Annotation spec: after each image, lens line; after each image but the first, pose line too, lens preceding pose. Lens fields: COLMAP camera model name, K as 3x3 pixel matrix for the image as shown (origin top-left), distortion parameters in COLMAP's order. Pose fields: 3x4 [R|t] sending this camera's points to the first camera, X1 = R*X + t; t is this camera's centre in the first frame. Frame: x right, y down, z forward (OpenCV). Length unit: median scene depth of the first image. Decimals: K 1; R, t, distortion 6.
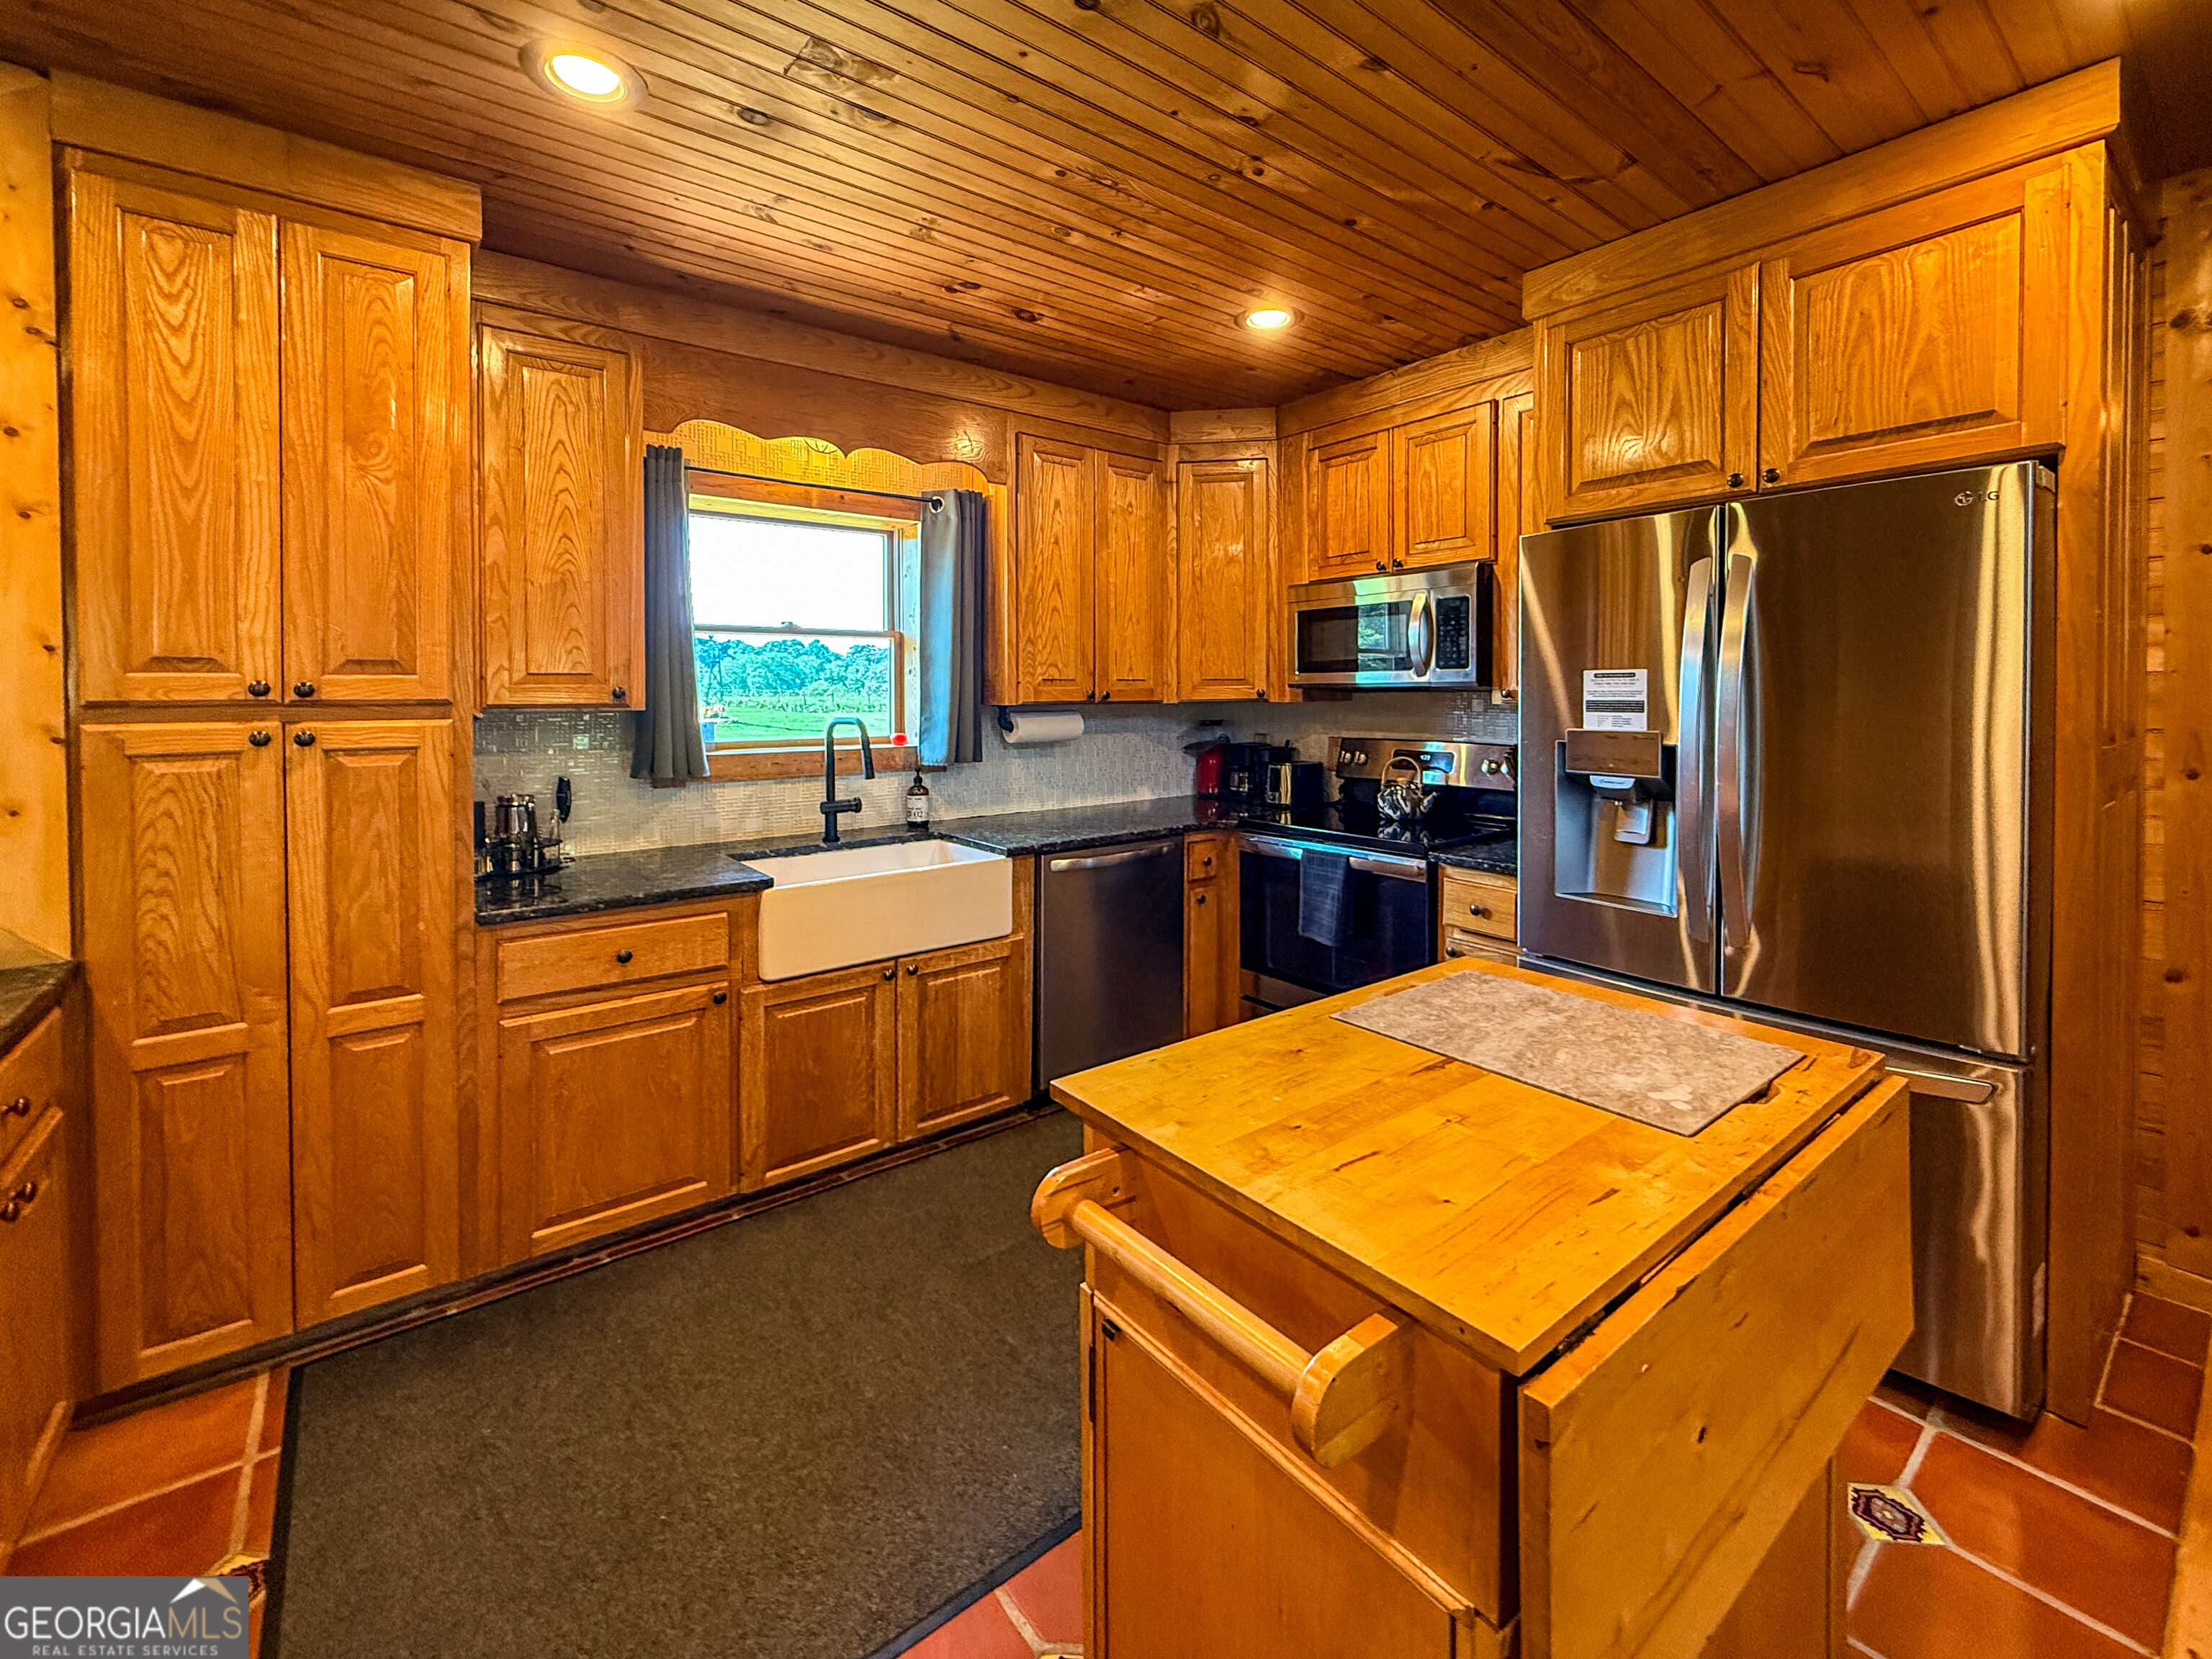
lens RADIAL K [[931.6, 0, 1043.2], [0, 931.6, 710.6], [0, 0, 1]] dist [0.000112, -0.000119]
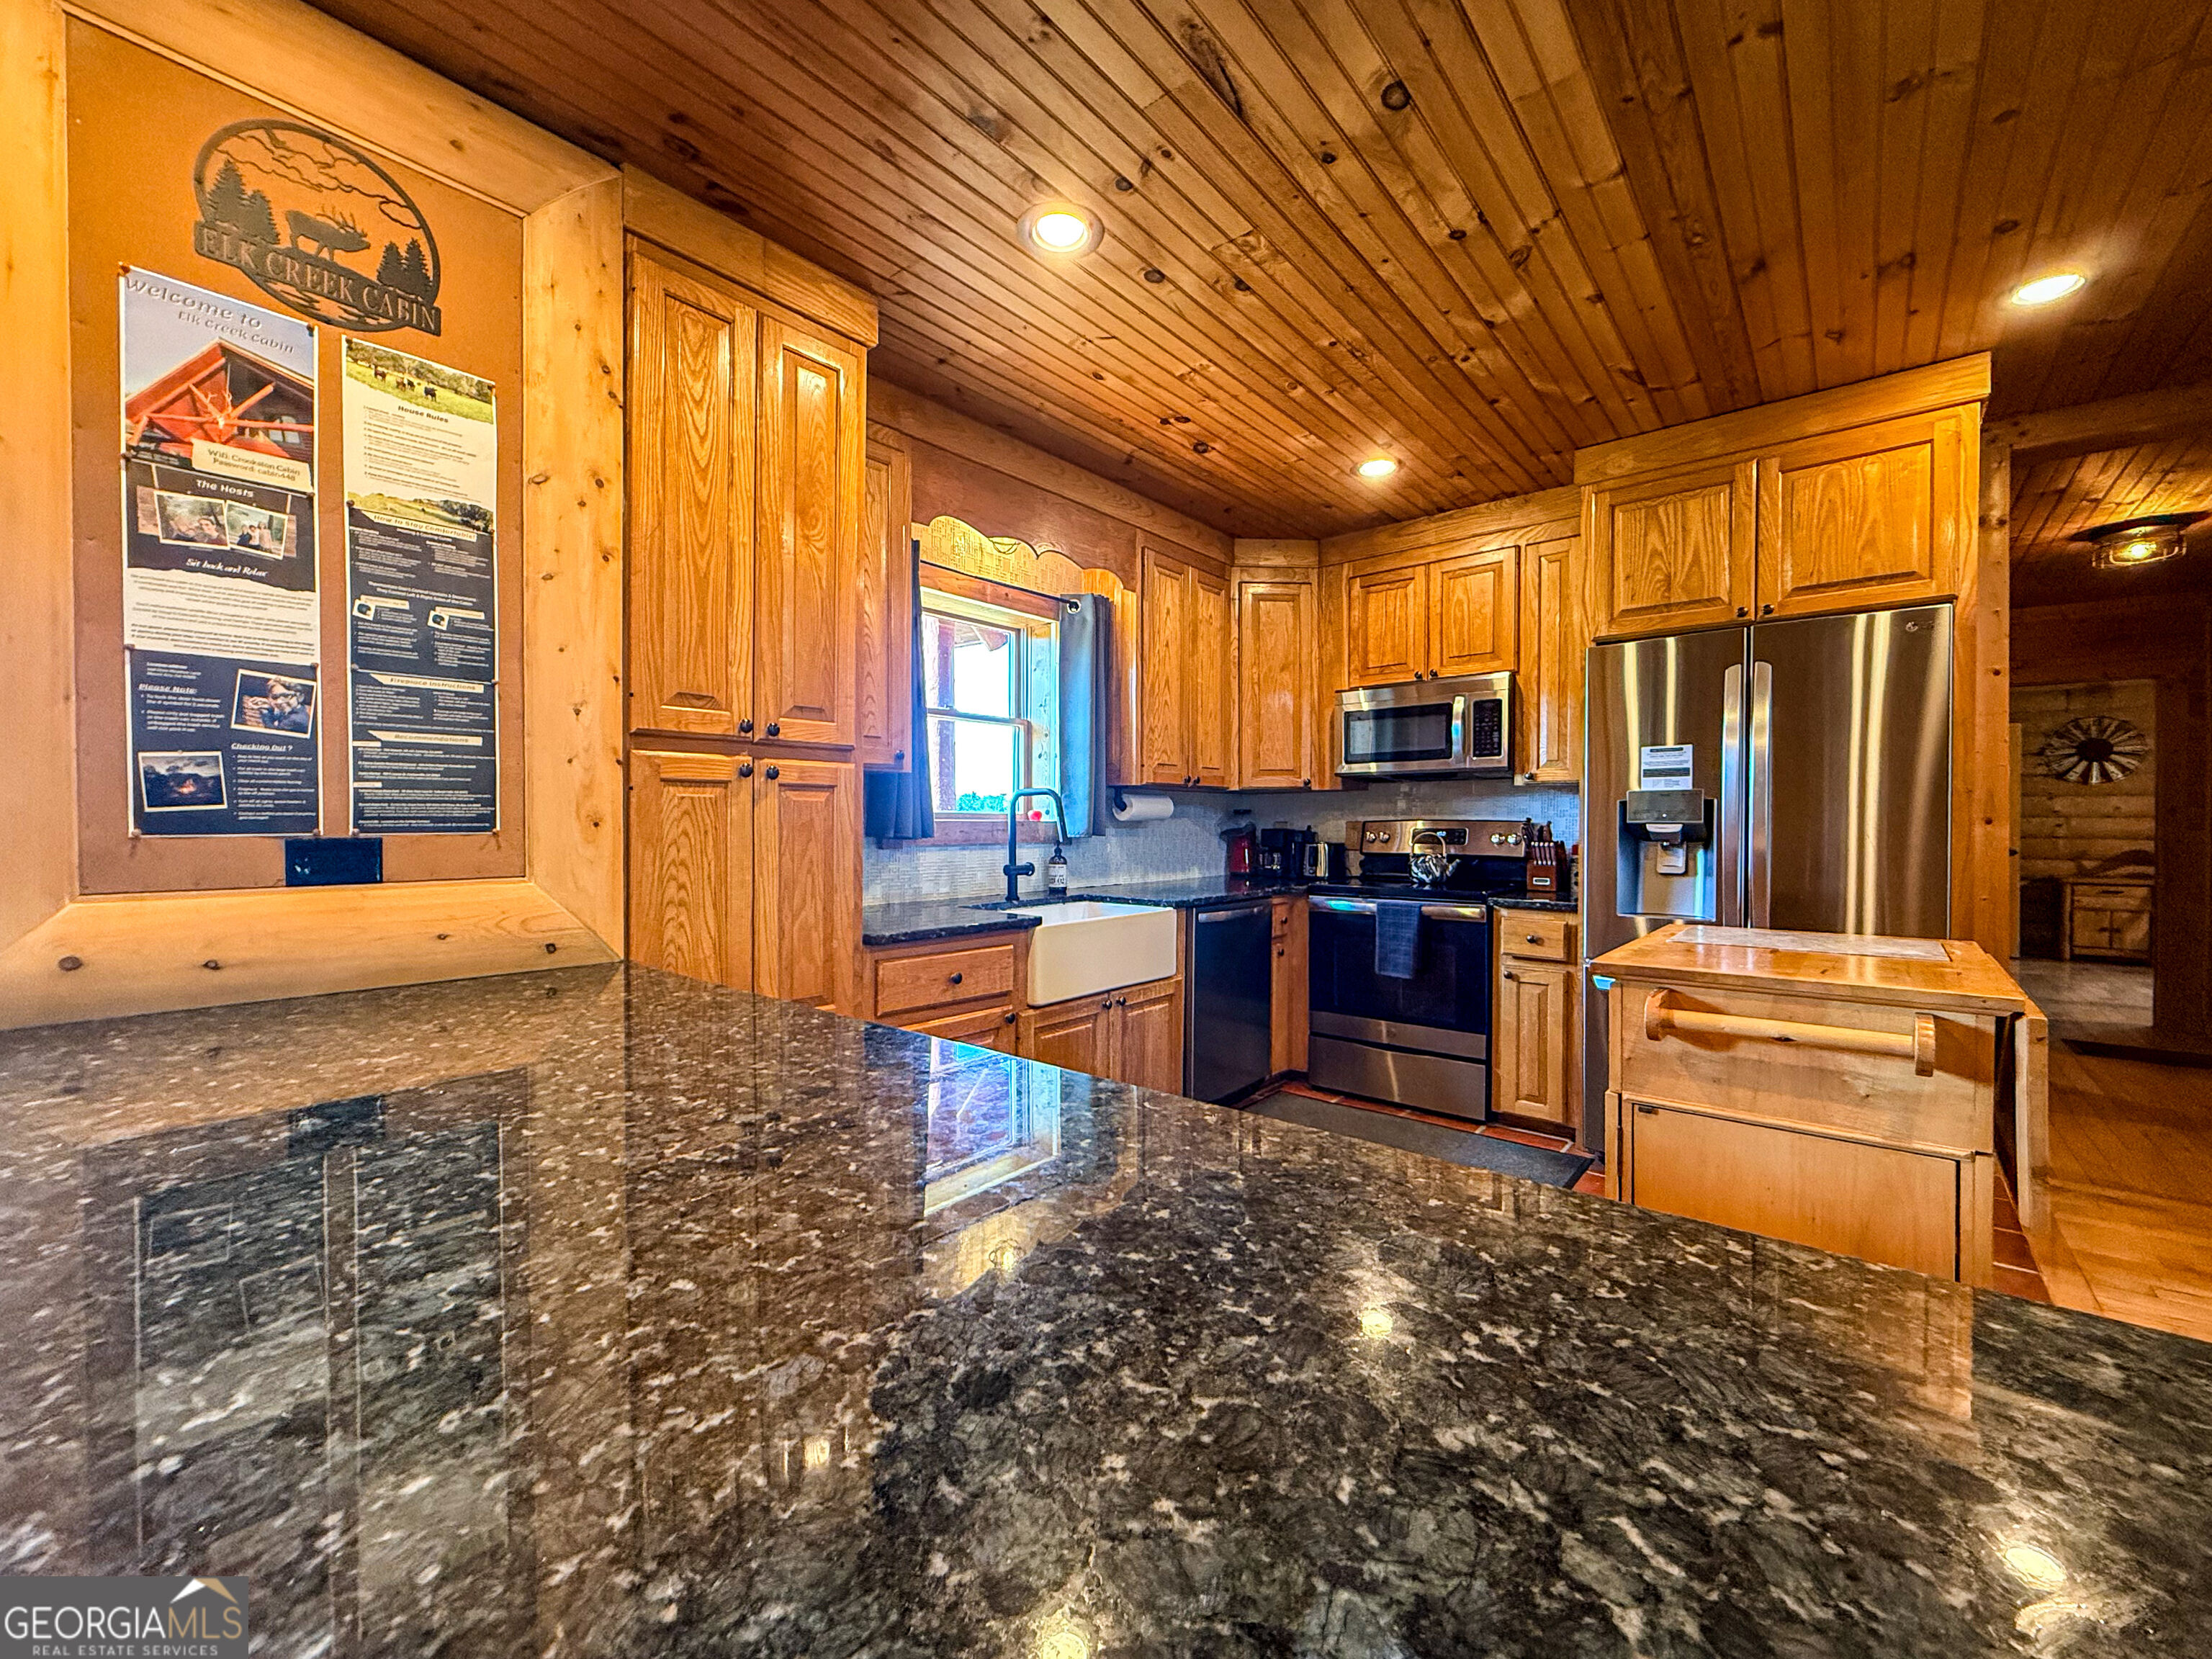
lens RADIAL K [[916.2, 0, 1106.0], [0, 916.2, 829.5], [0, 0, 1]] dist [0.001152, 0.000082]
pose [[0.975211, -0.003719, 0.221247, -0.420972], [0.004544, 0.999985, -0.003217, 0.068471], [-0.221232, 0.004143, 0.975213, -0.115293]]
